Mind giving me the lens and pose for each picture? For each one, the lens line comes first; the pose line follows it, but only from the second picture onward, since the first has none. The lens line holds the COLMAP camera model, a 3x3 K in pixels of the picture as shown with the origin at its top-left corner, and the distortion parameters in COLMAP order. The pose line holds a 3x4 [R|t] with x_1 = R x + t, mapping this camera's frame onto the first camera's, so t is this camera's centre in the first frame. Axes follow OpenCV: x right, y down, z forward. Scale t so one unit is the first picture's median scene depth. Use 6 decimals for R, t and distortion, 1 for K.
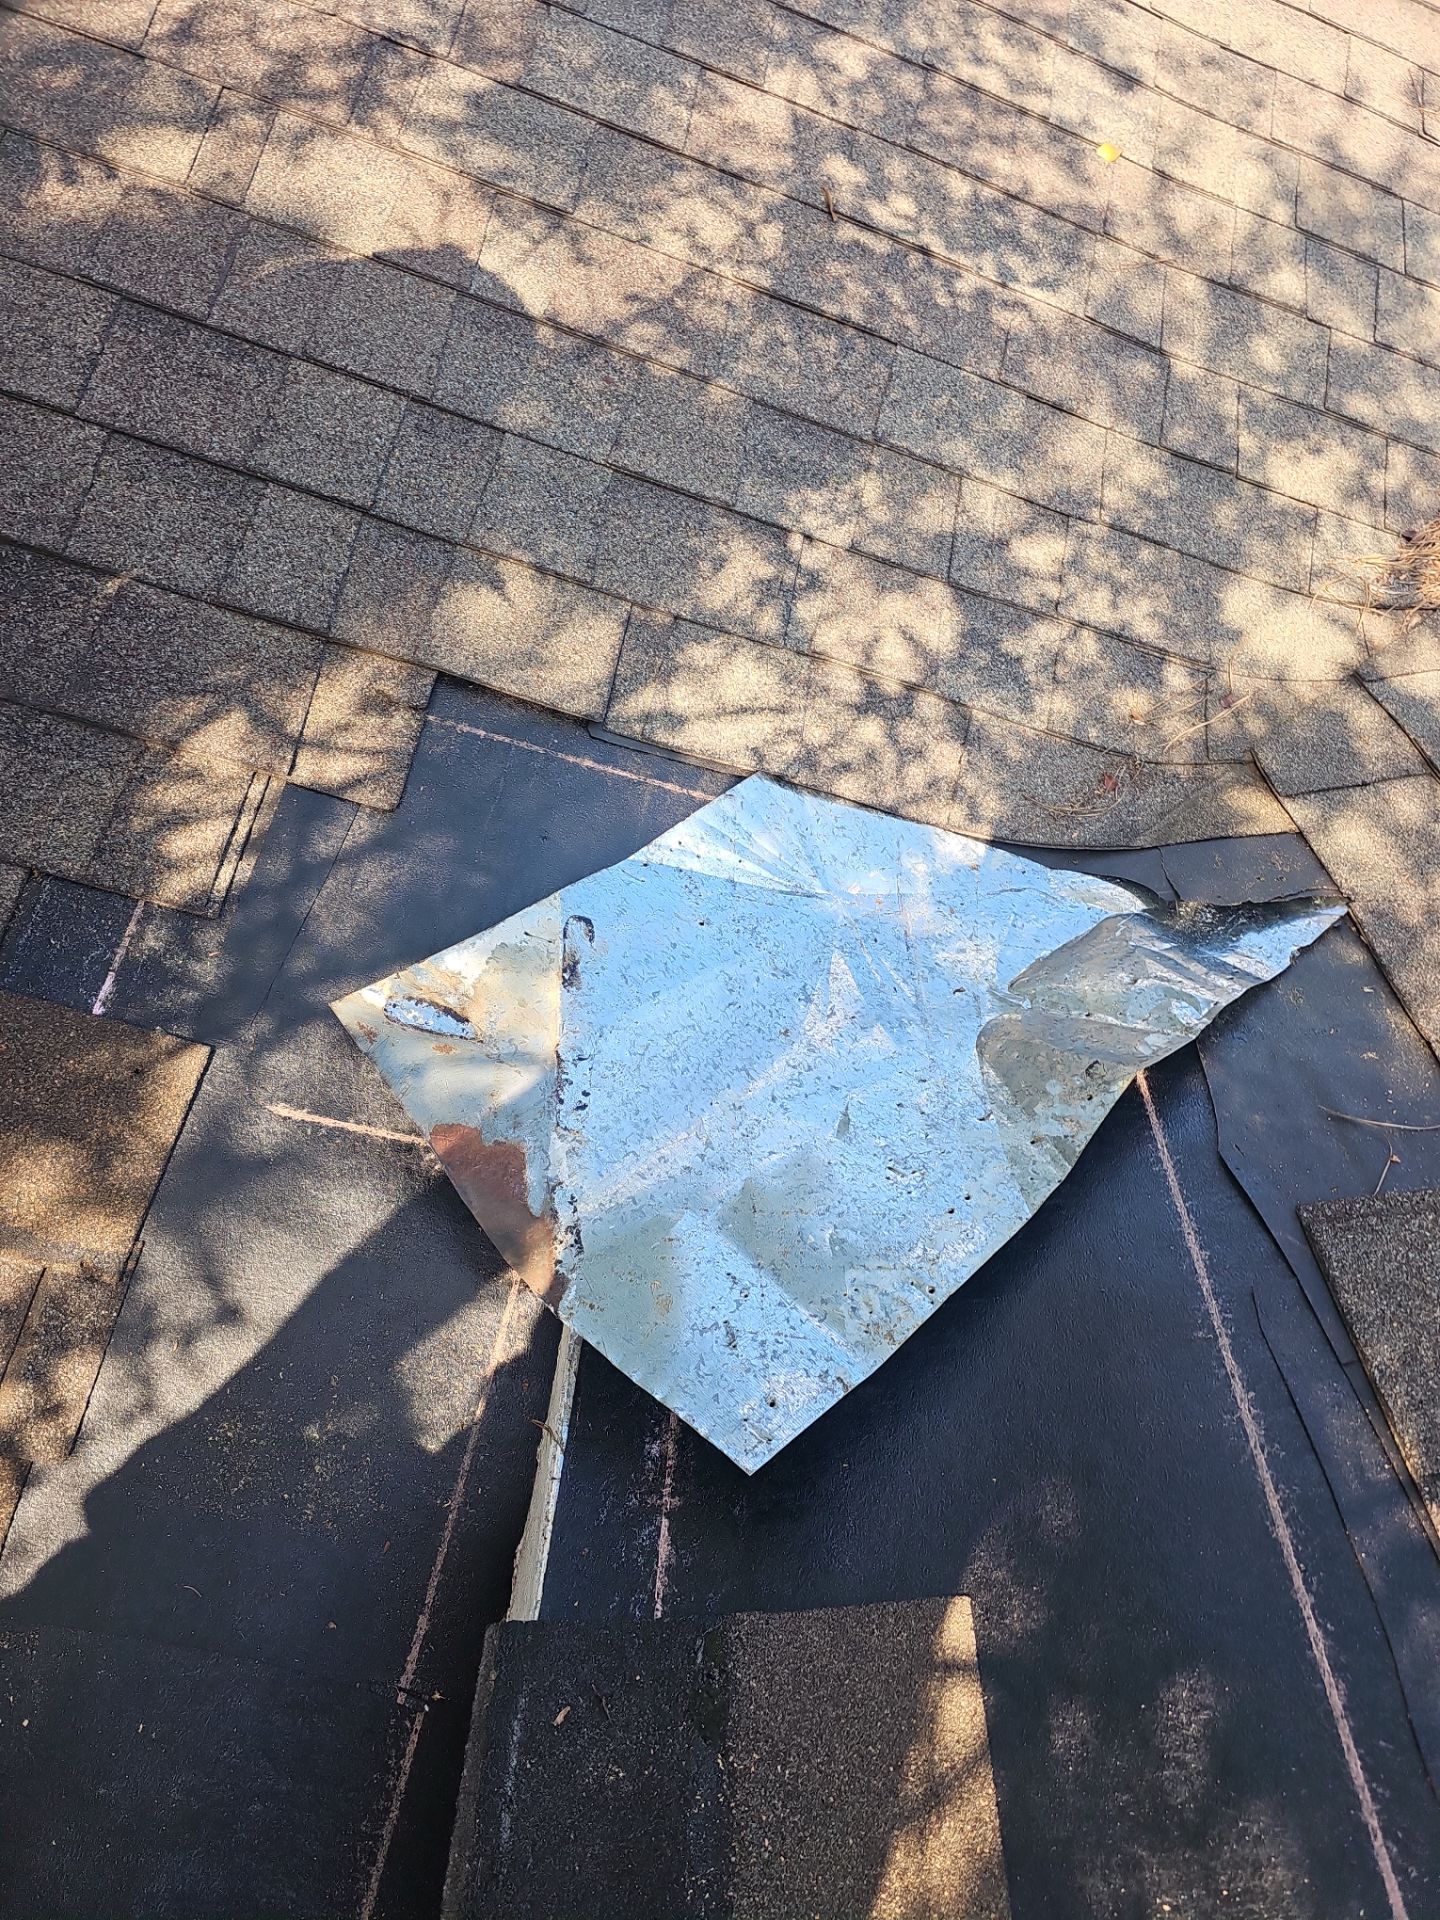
lens RADIAL K [[1362.4, 0, 672.6], [0, 1362.4, 961.2], [0, 0, 1]] dist [0.065072, -0.095067]
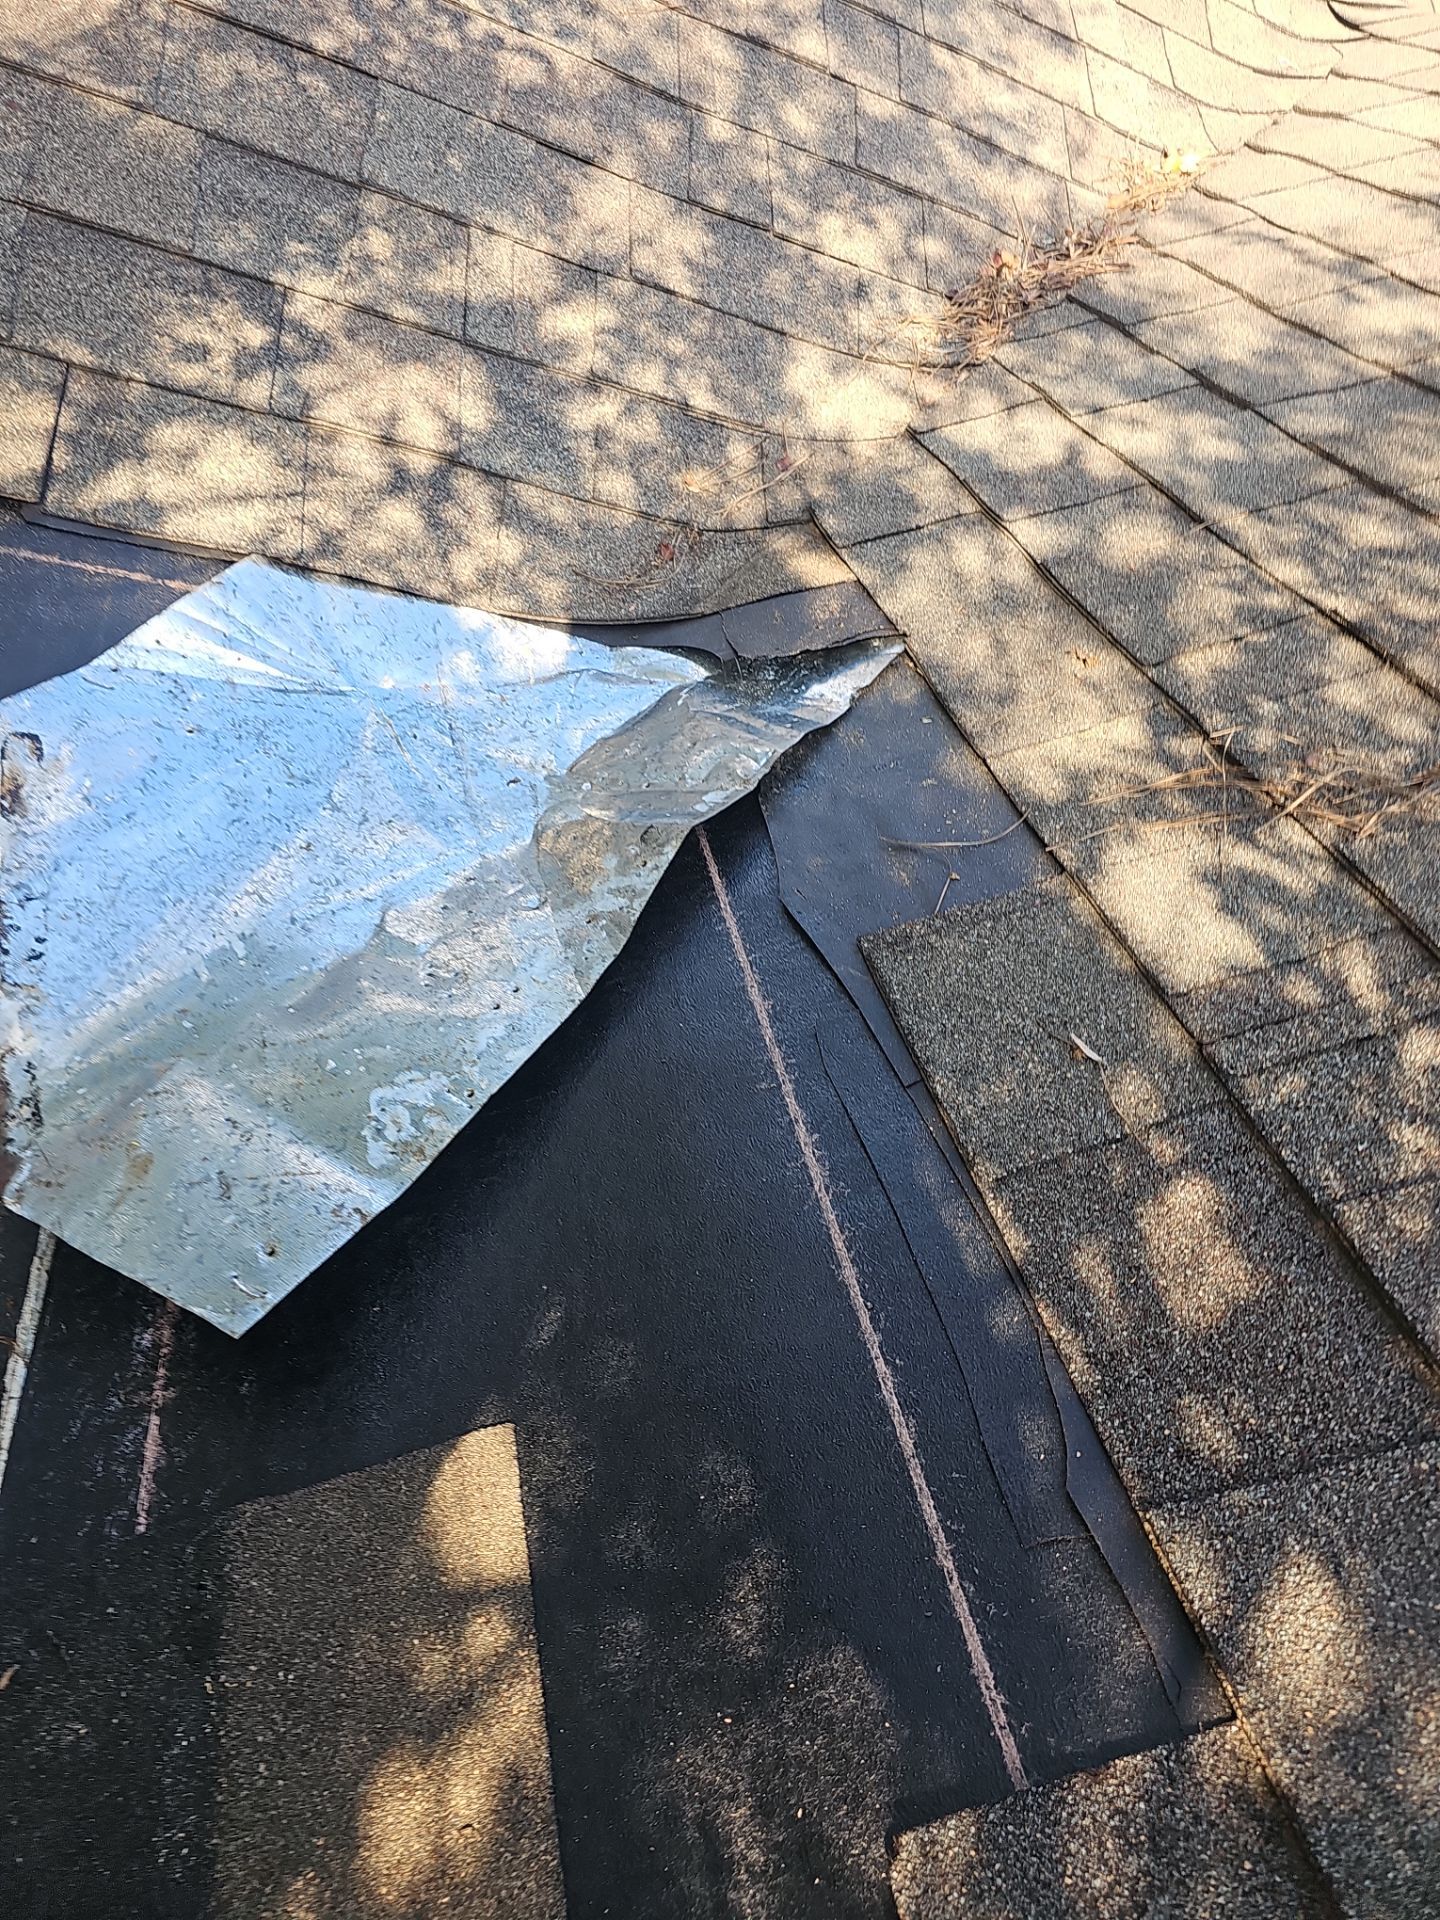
lens RADIAL K [[1349.4, 0, 720.0], [0, 1349.4, 960.0], [0, 0, 1]] dist [0.039952, -0.069362]
pose [[0.964909, -0.135943, 0.224655, 0.136271], [0.124979, 0.990196, 0.062393, 0.105378], [-0.230935, -0.032127, 0.972439, 0.125714]]
